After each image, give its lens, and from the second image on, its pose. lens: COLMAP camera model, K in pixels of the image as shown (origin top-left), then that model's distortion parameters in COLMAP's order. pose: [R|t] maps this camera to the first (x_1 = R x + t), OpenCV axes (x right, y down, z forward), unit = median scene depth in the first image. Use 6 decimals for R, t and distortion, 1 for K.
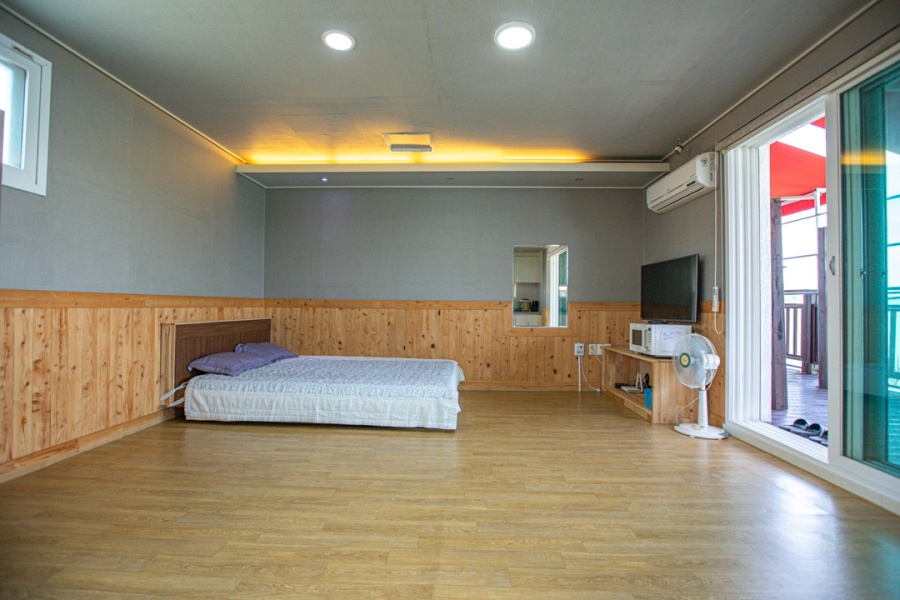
lens RADIAL K [[411.4, 0, 450.0], [0, 411.4, 300.0], [0, 0, 1]] dist [-0.056693, 0.021668]
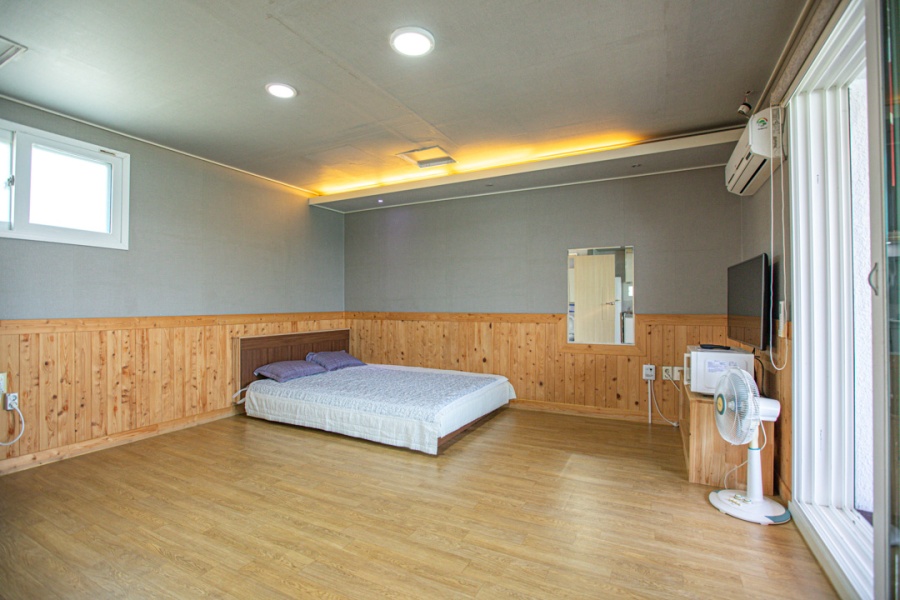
lens RADIAL K [[411.4, 0, 450.0], [0, 411.4, 300.0], [0, 0, 1]] dist [-0.056693, 0.021668]
pose [[0.906353, -0.016768, -0.422189, 0.430847], [0.018589, 0.999827, 0.000197, -0.044959], [0.422113, -0.008027, 0.906508, 0.137534]]
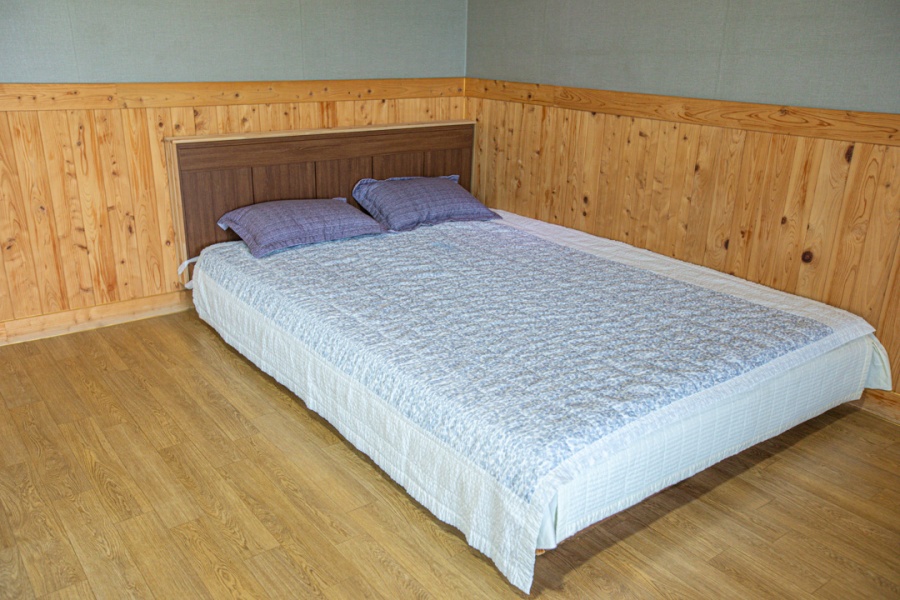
lens RADIAL K [[752.5, 0, 450.0], [0, 752.5, 300.0], [0, 0, 1]] dist [-0.005654, 0.082016]
pose [[0.643003, 0.256296, -0.721706, 0.307893], [-0.002999, 0.943178, 0.332274, -0.072524], [0.765858, -0.211489, 0.607235, 0.626036]]
